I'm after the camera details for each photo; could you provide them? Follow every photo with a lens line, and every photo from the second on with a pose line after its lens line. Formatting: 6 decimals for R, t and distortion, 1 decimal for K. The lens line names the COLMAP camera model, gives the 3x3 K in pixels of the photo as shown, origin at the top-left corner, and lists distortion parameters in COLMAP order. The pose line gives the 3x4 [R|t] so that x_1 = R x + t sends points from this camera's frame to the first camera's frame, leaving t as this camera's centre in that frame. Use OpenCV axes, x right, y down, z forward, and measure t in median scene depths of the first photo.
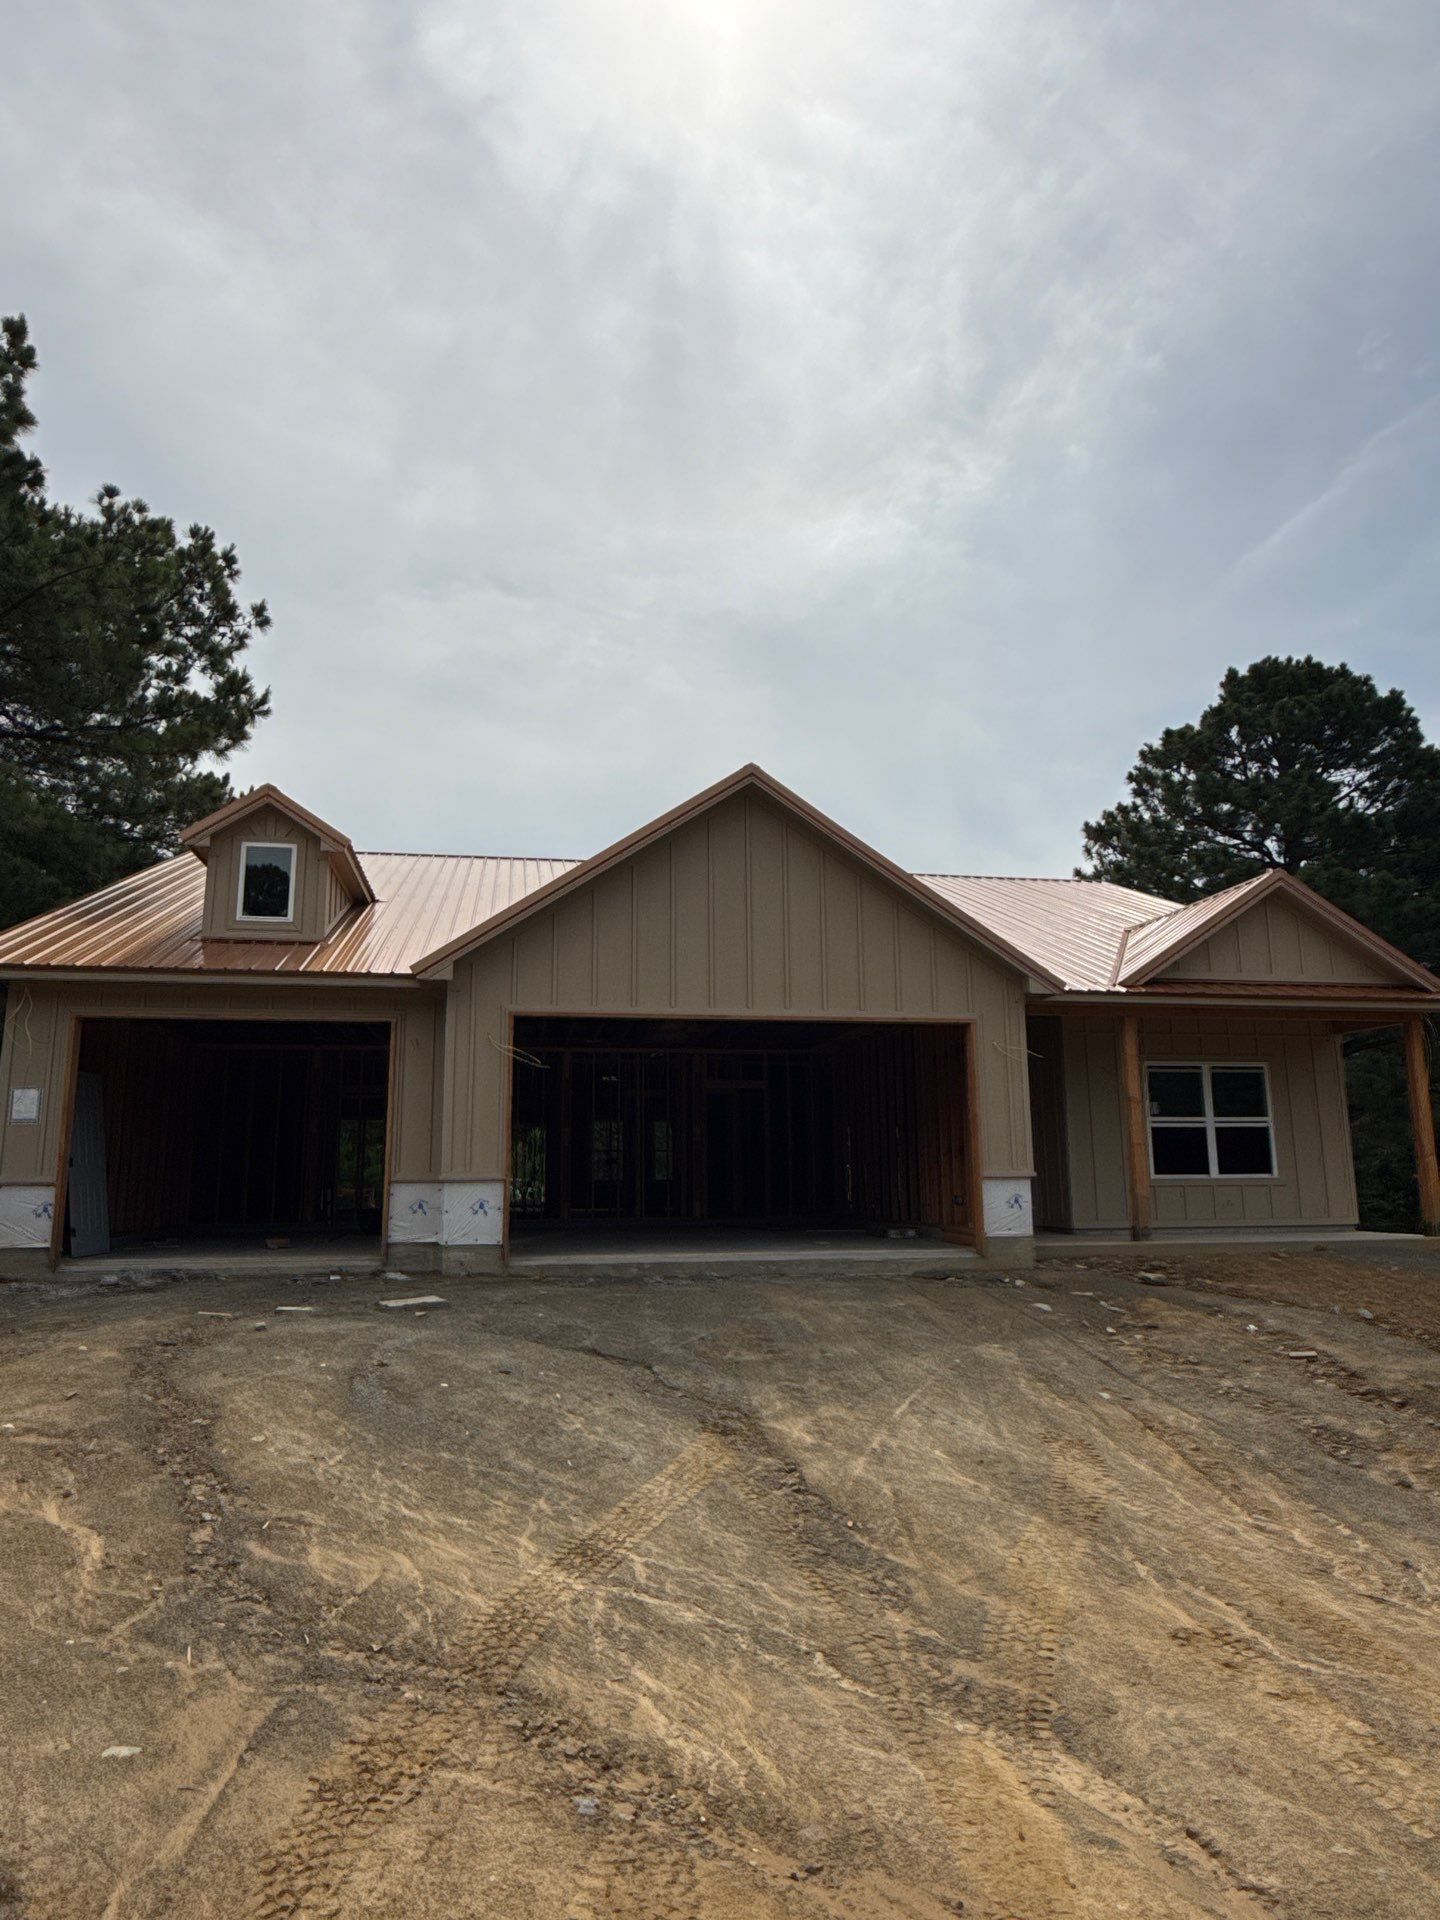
lens RADIAL K [[1193.5, 0, 703.2], [0, 1193.5, 958.4], [0, 0, 1]] dist [-0.004126, 0.001559]
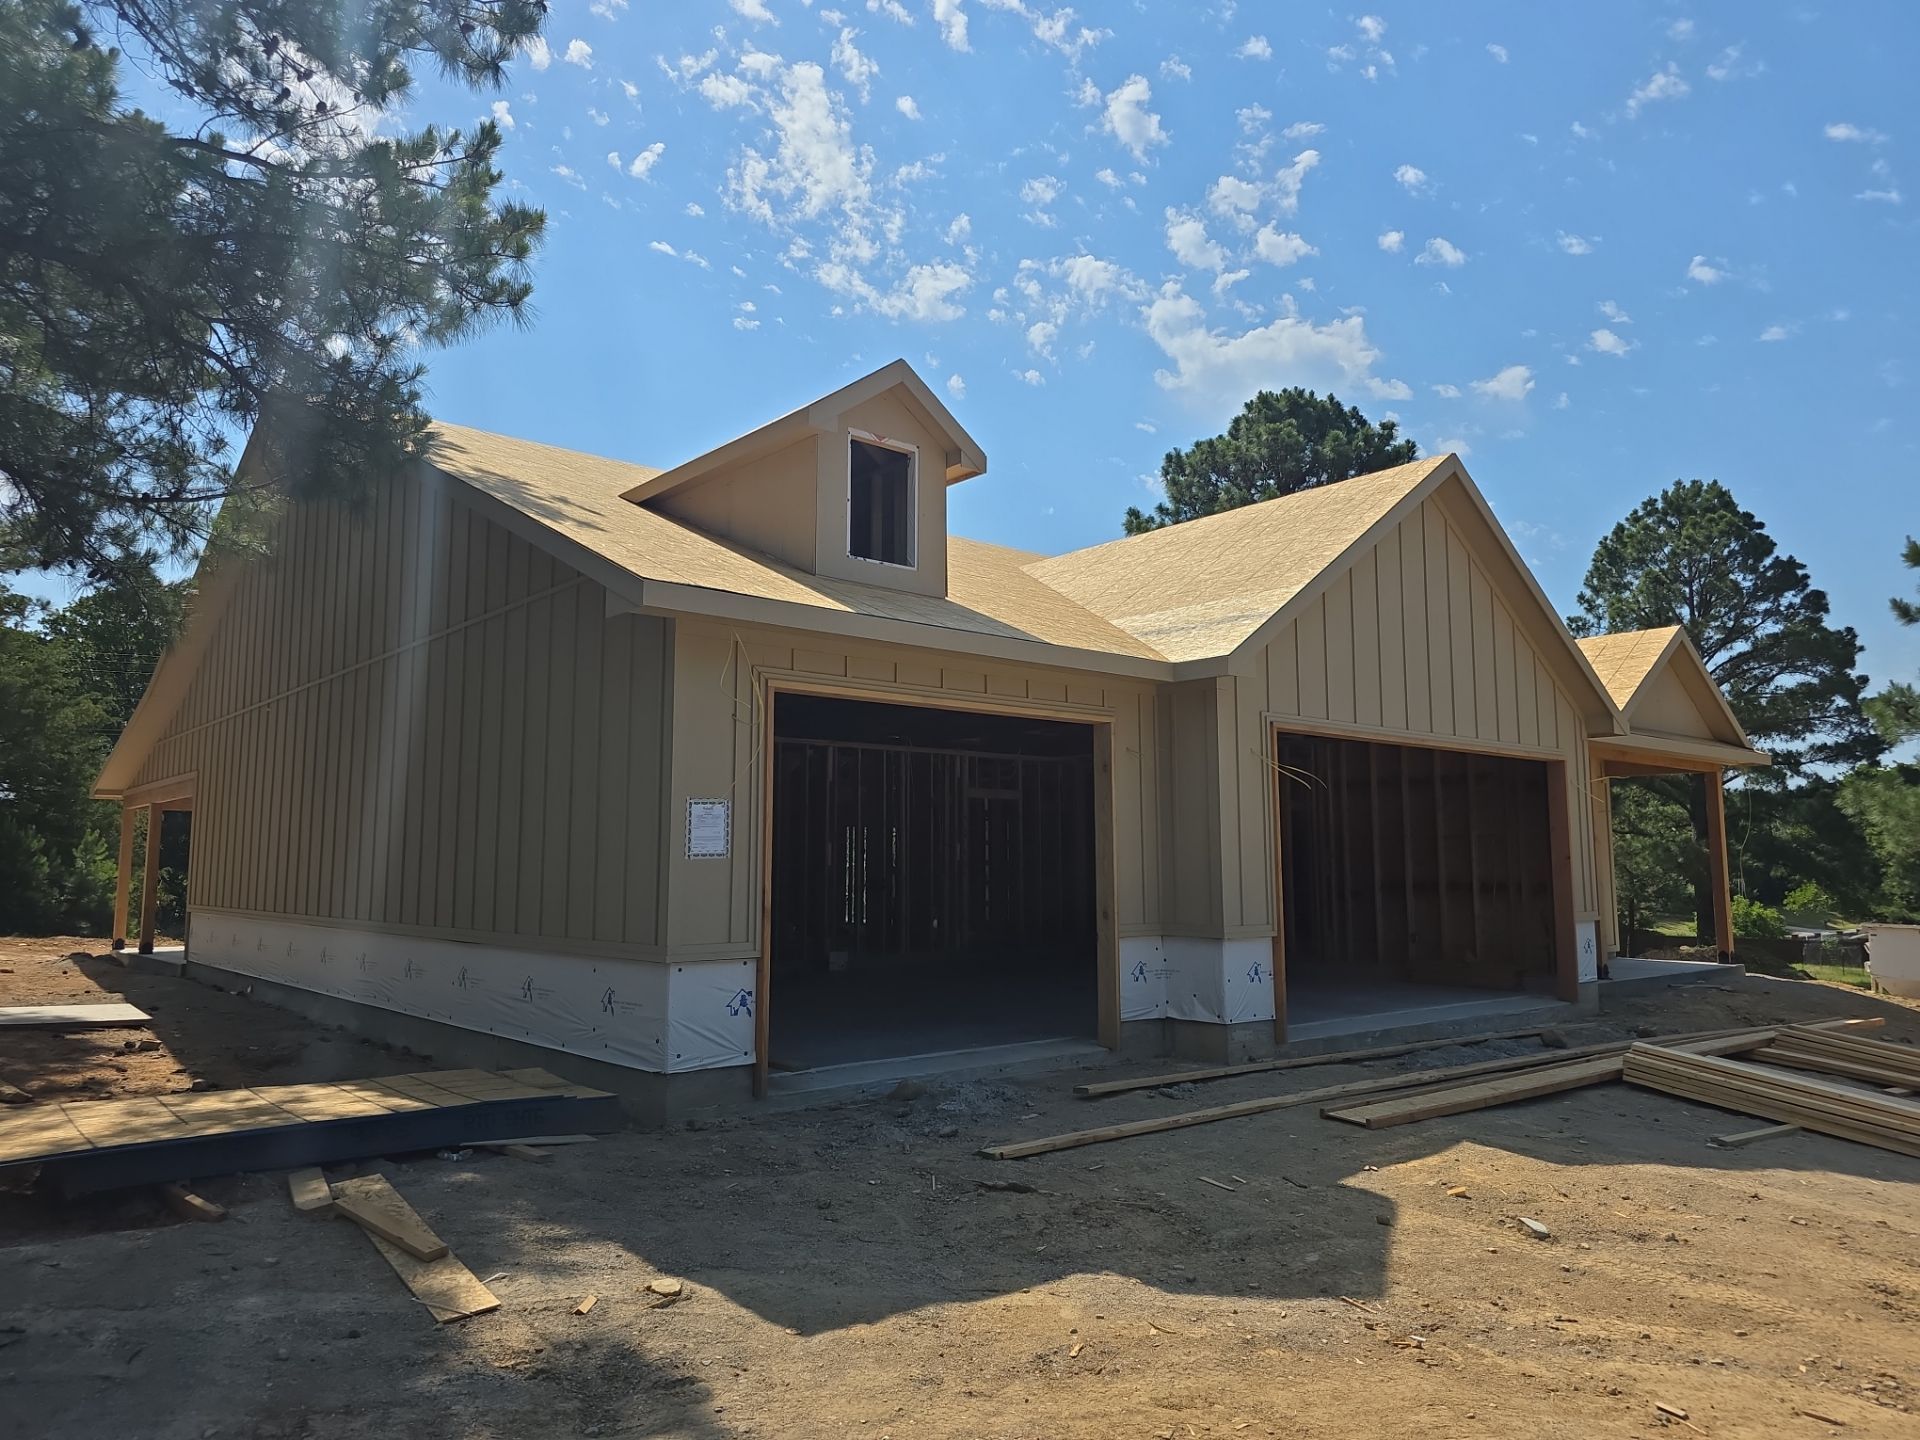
lens RADIAL K [[1323.1, 0, 961.4], [0, 1323.1, 668.5], [0, 0, 1]] dist [0.011583, 0.002577]
pose [[0.855871, 0.082877, 0.510506, -6.799600], [-0.099346, 0.995040, 0.005017, 0.209943], [-0.507558, -0.055011, 0.859859, 3.024482]]
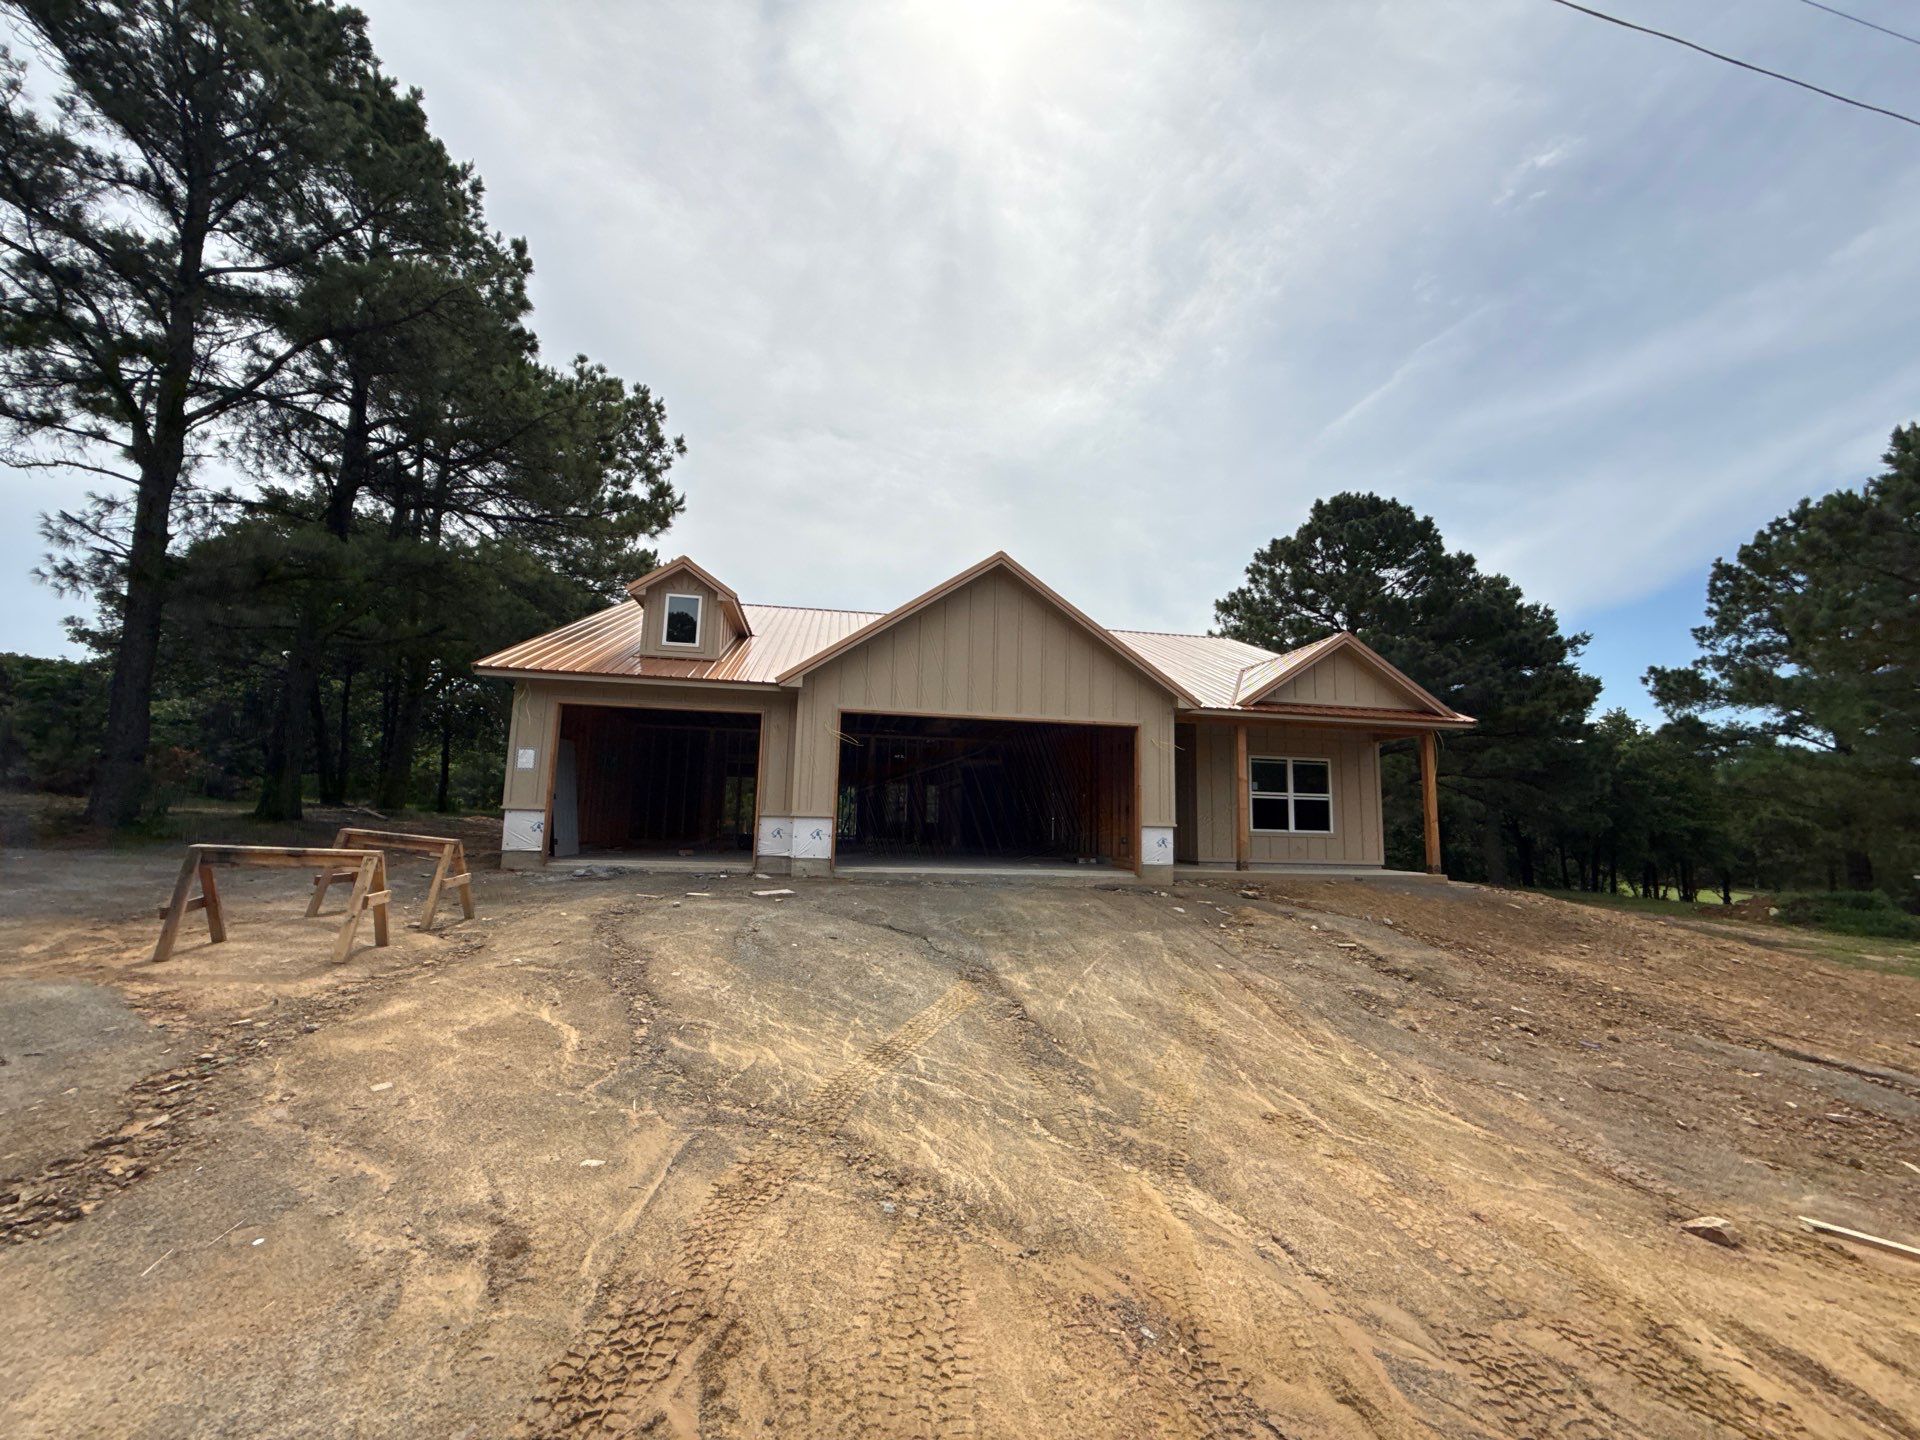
lens RADIAL K [[773.1, 0, 950.9], [0, 773.1, 724.0], [0, 0, 1]] dist [-0.001947, -0.001118]
pose [[0.999444, 0.031362, -0.011322, -0.005558], [-0.030703, 0.998054, 0.054276, 0.004638], [0.013002, -0.053899, 0.998462, 0.005170]]
